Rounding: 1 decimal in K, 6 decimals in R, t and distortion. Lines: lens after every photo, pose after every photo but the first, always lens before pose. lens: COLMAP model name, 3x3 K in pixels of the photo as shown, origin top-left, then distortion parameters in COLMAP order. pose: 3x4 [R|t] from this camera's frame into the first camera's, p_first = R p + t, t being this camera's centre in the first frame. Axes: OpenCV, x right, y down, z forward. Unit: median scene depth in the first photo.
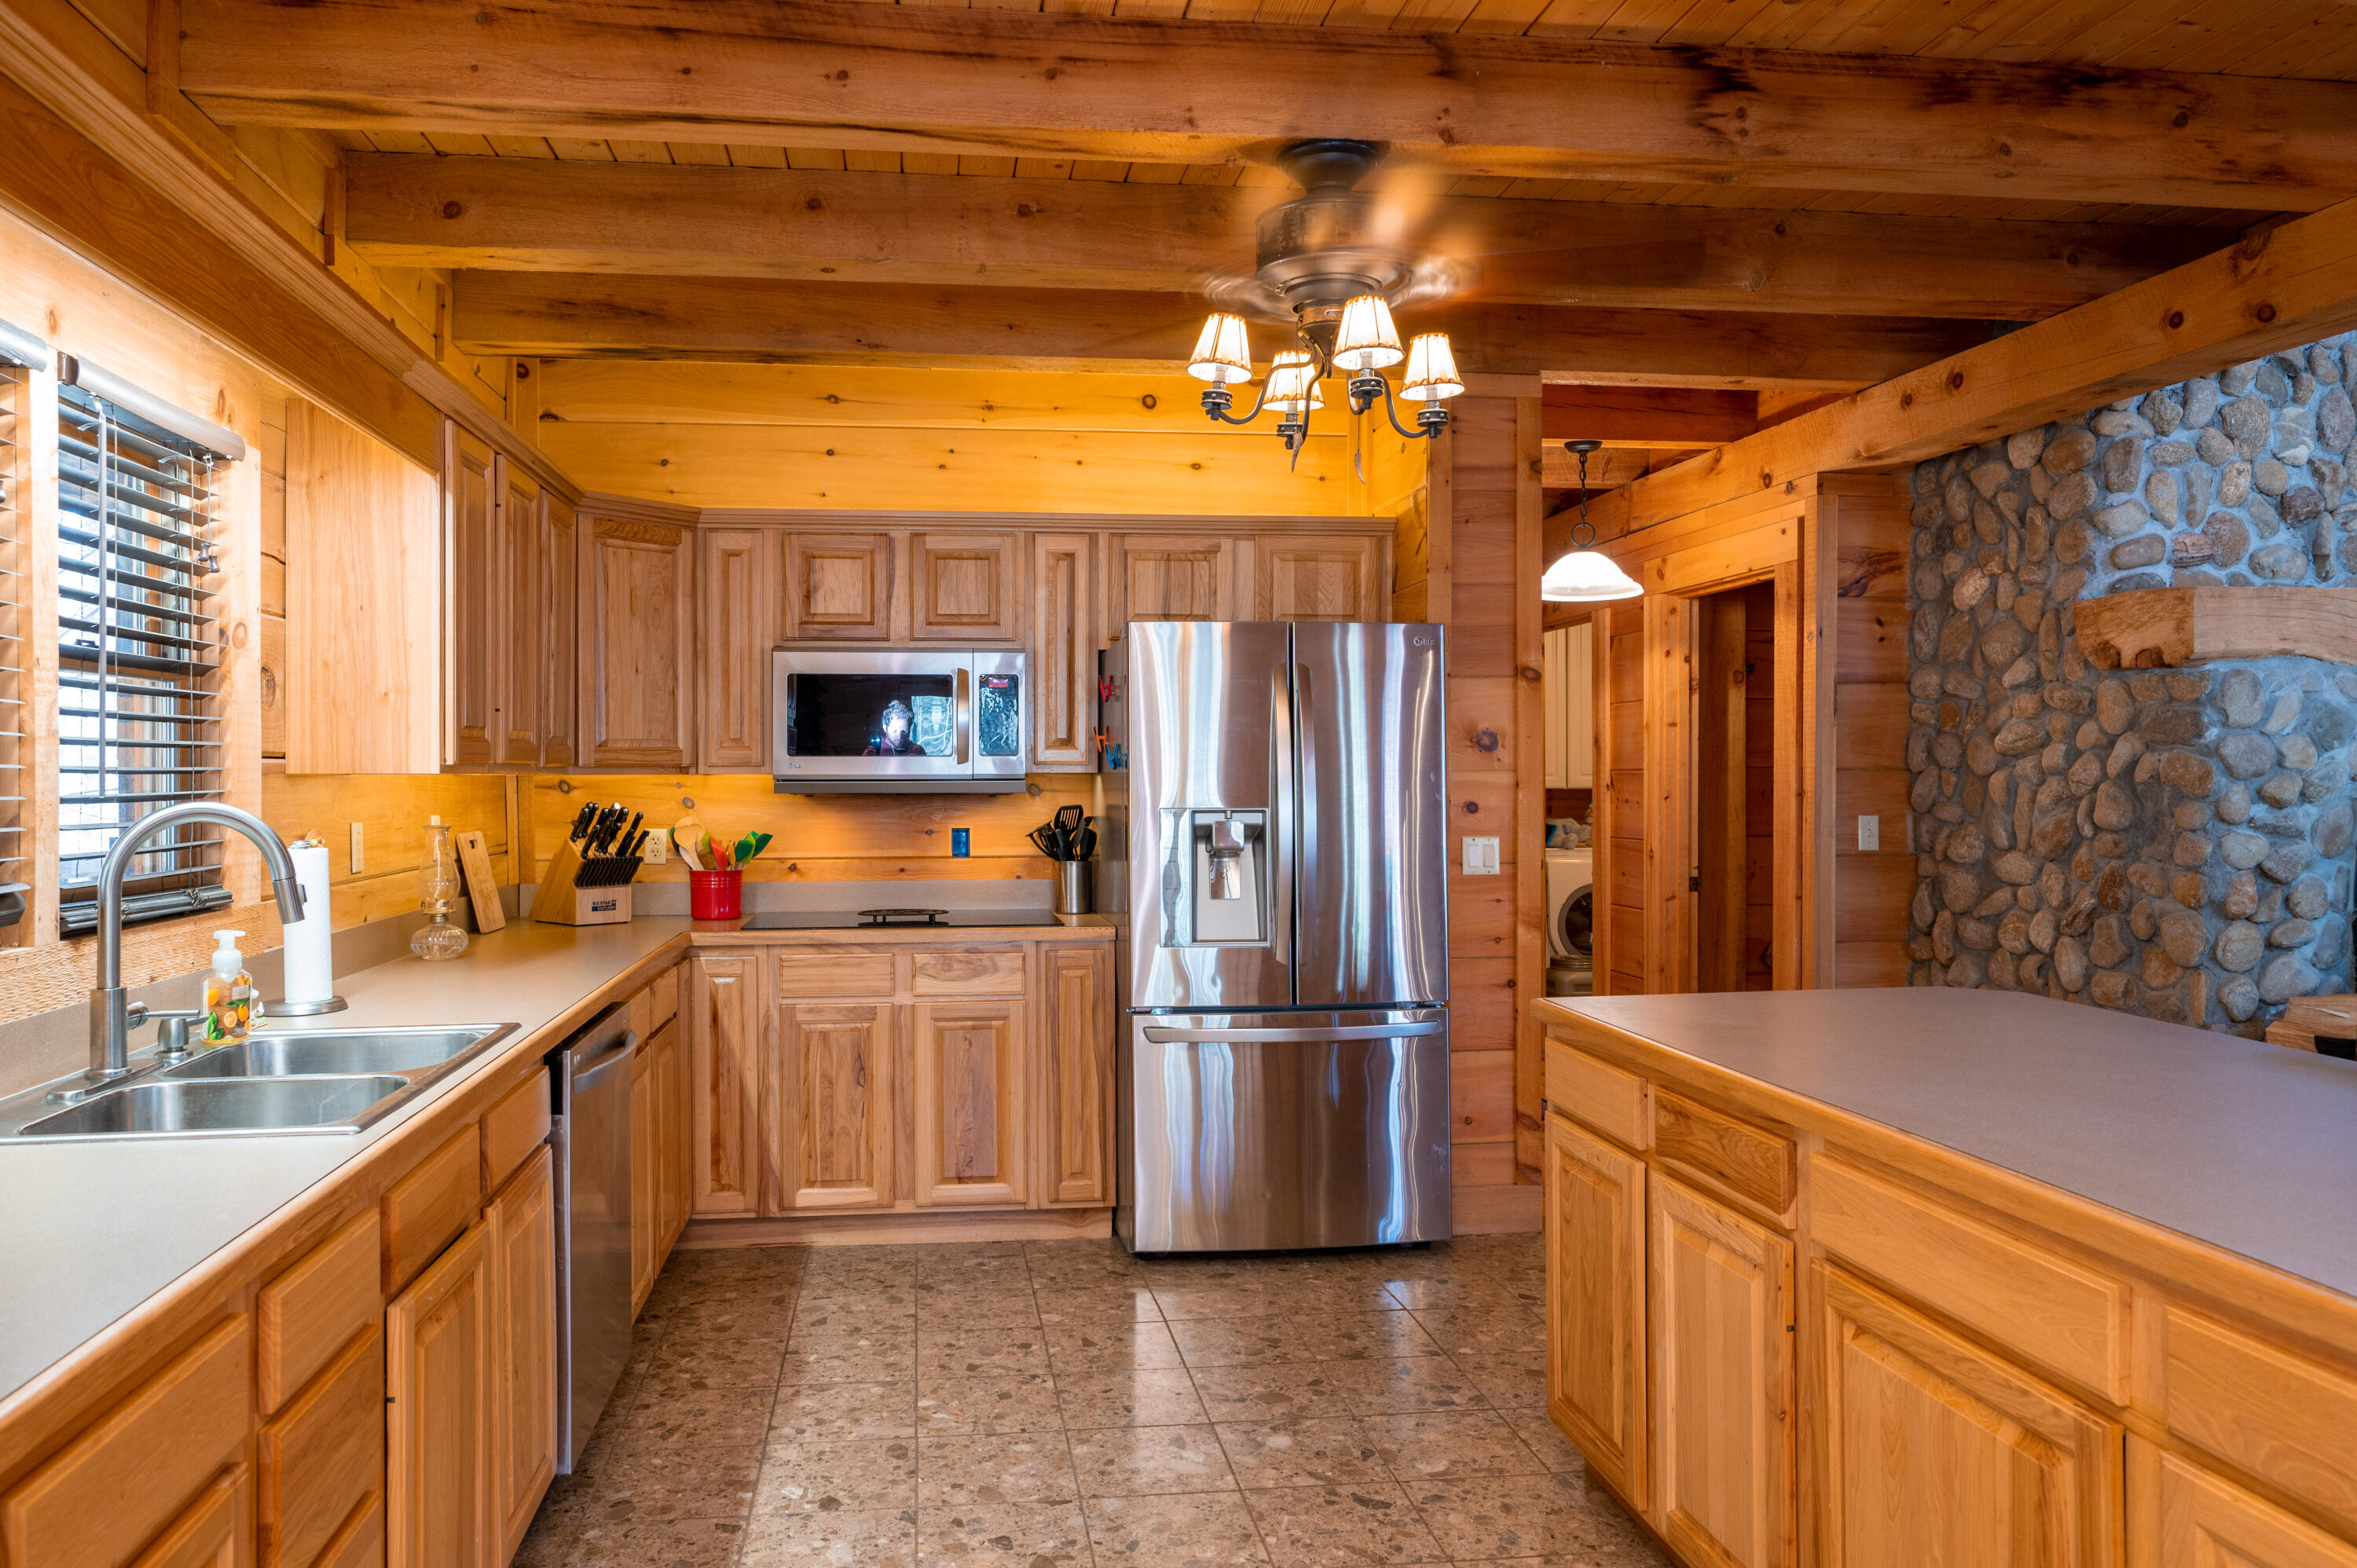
lens RADIAL K [[1625.4, 0, 1123.7], [0, 1625.4, 771.6], [0, 0, 1]] dist [-0.009335, 0.003245]
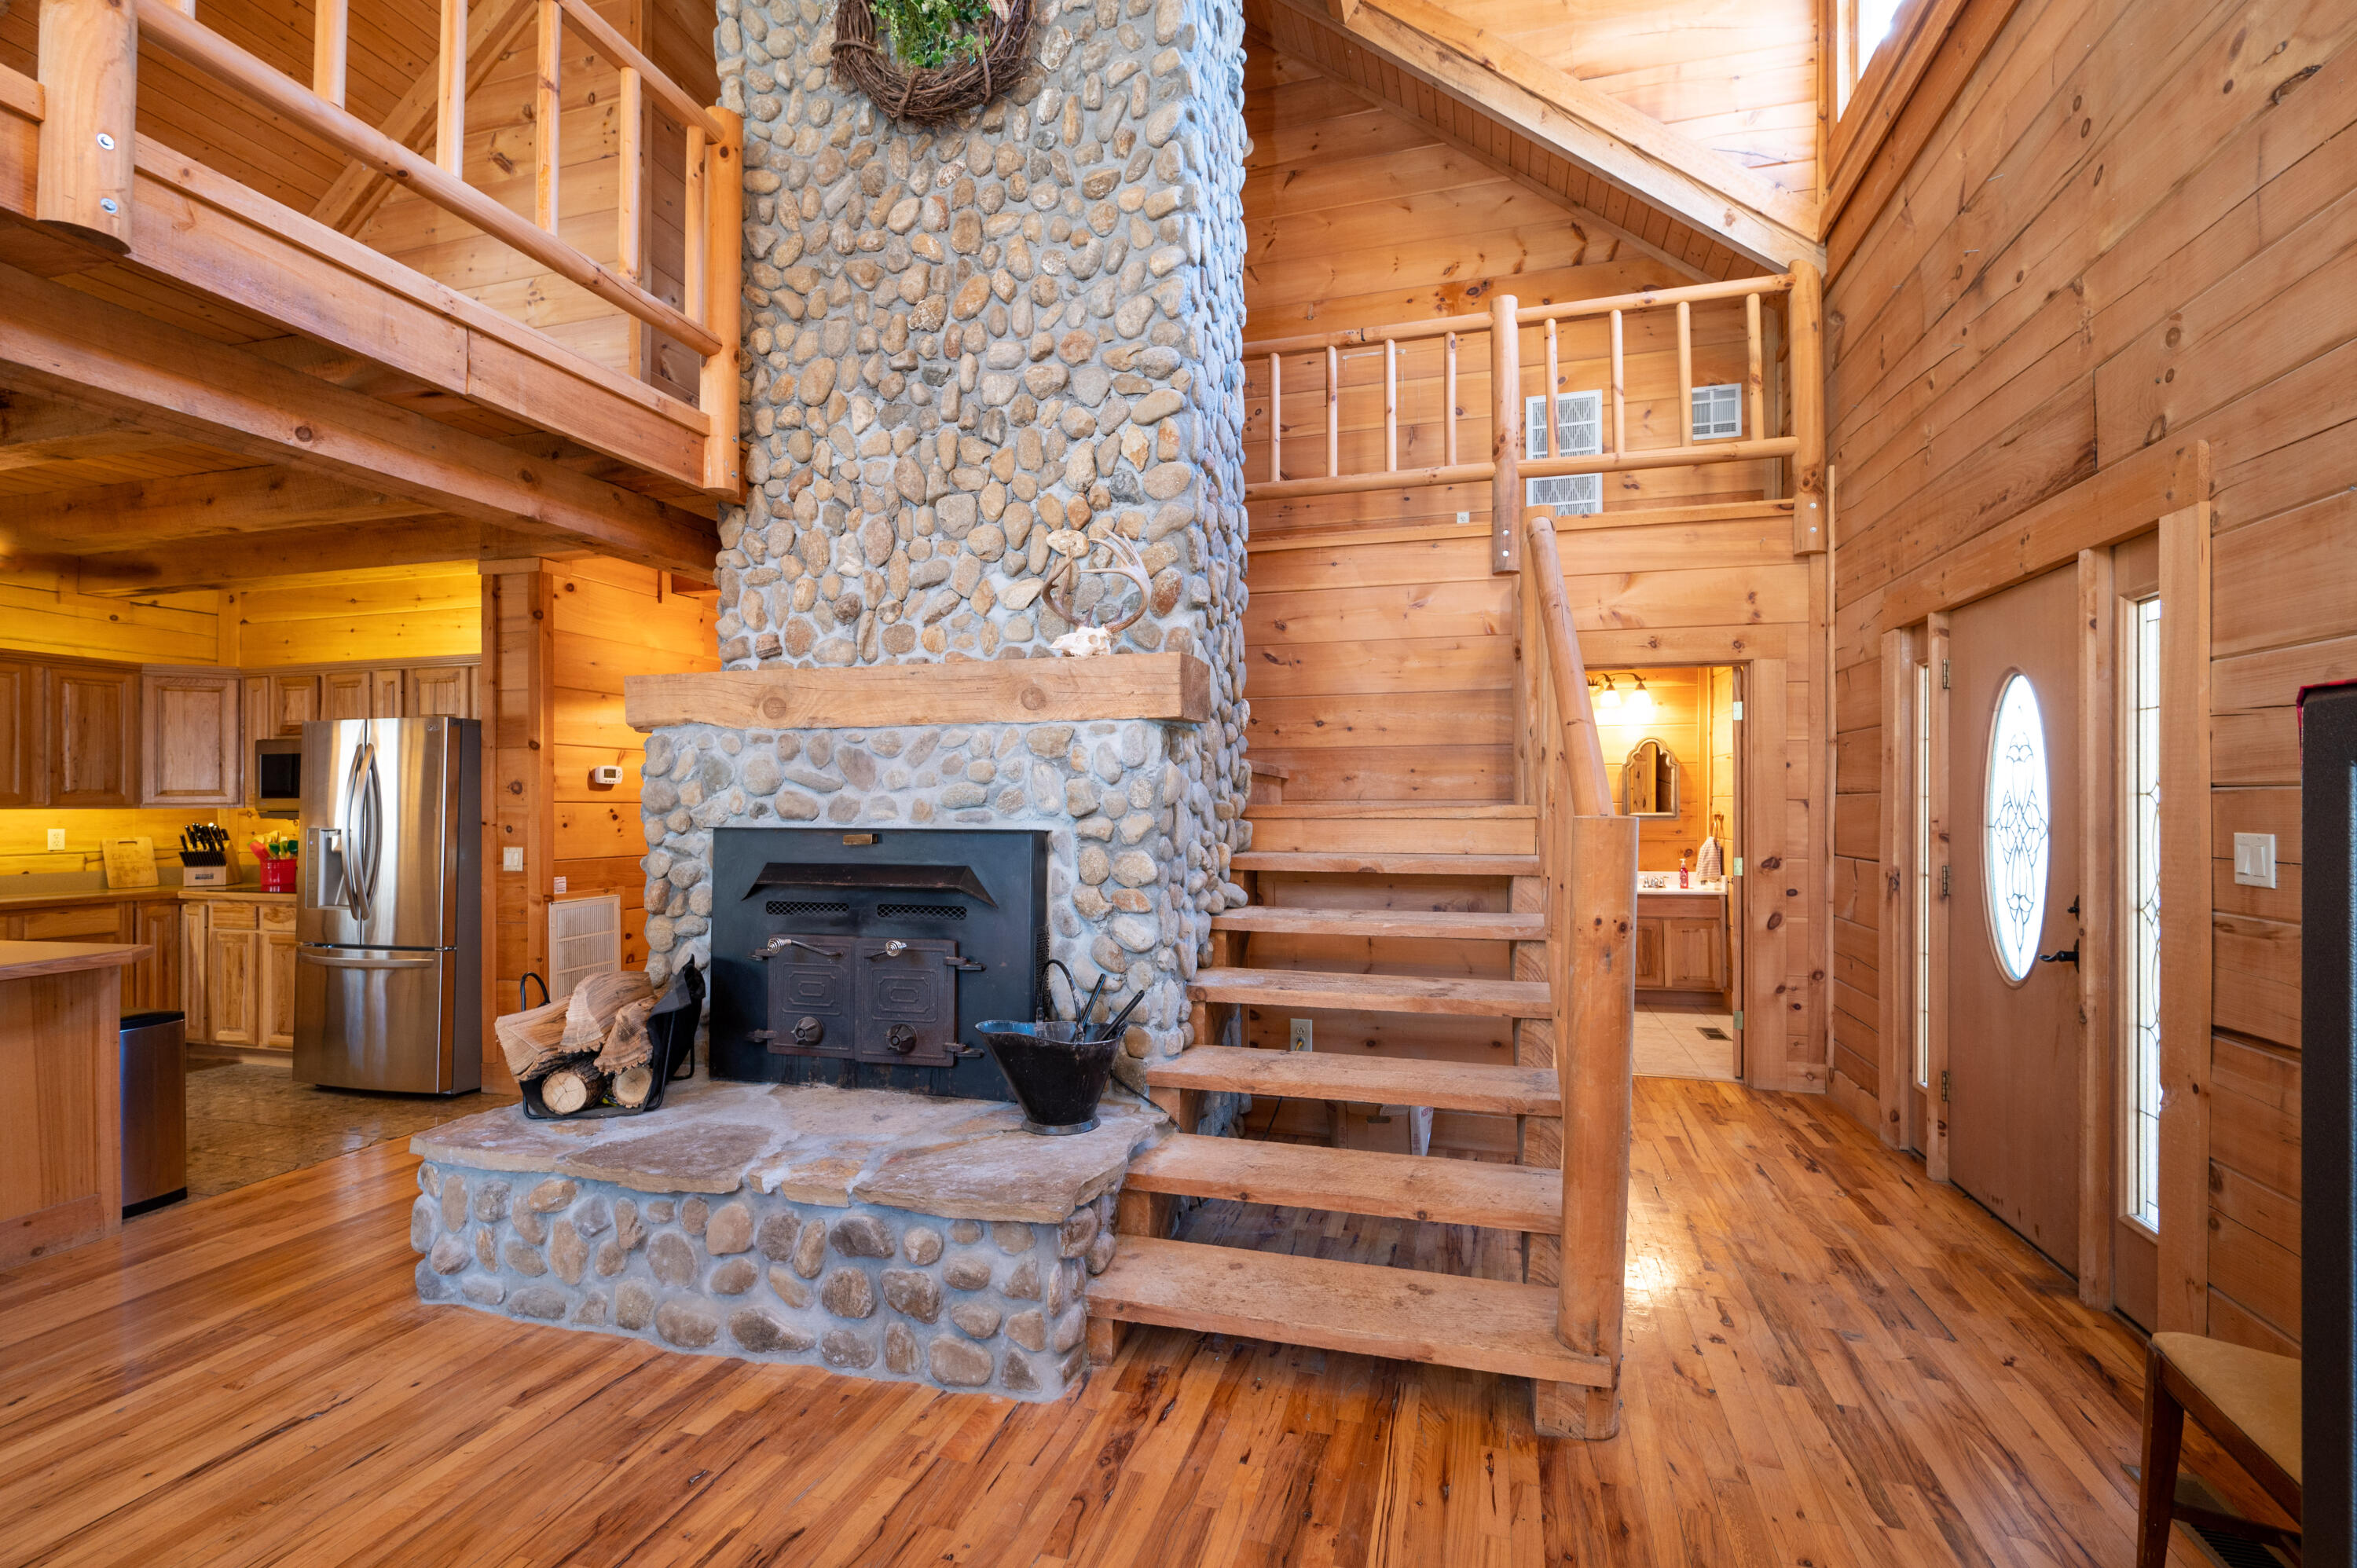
lens RADIAL K [[1057.2, 0, 1181.0], [0, 1057.2, 802.1], [0, 0, 1]] dist [-0.002269, -0.000561]
pose [[0.924906, -0.001504, -0.380192, 1.448047], [0.001771, 0.999998, 0.000352, -0.004770], [0.380191, -0.000998, 0.924907, 0.335502]]
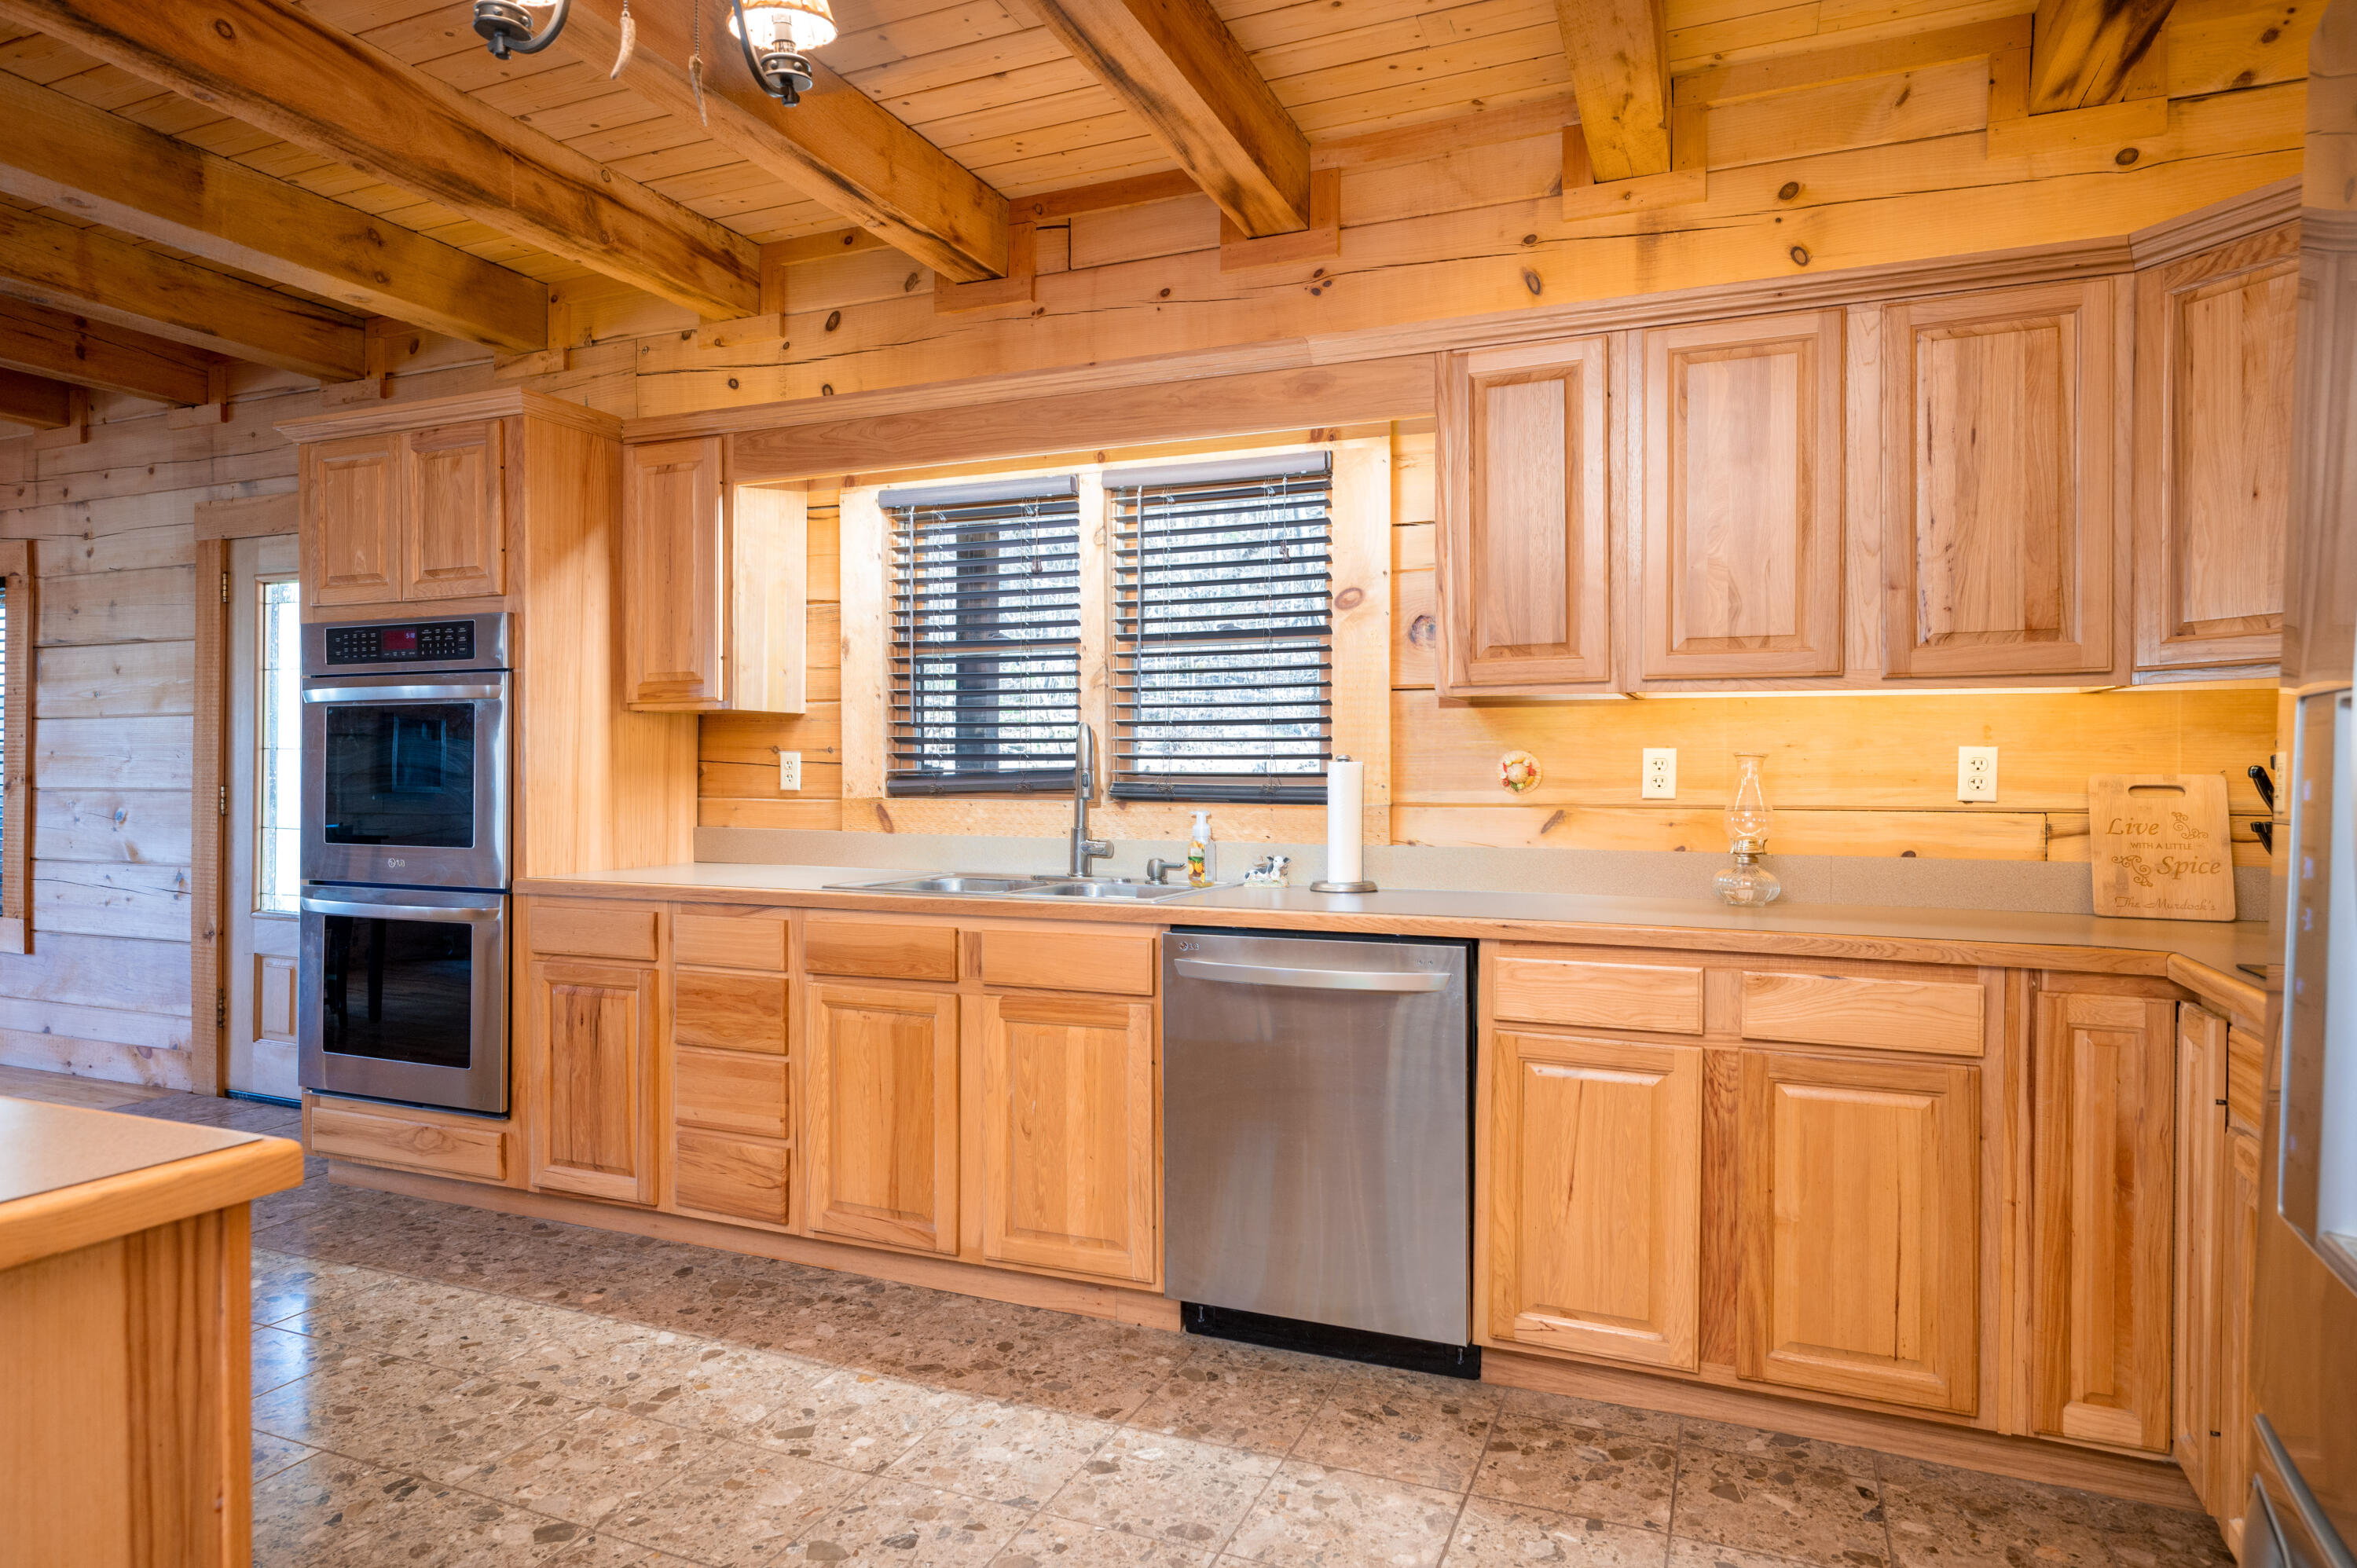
lens RADIAL K [[1324.5, 0, 1215.6], [0, 1324.5, 782.0], [0, 0, 1]] dist [-0.002435, 0.000959]
pose [[-0.482067, 0.009020, -0.876088, 0.325828], [0.000662, 0.999950, 0.009931, 0.039351], [0.876134, 0.004207, -0.482049, 1.040085]]
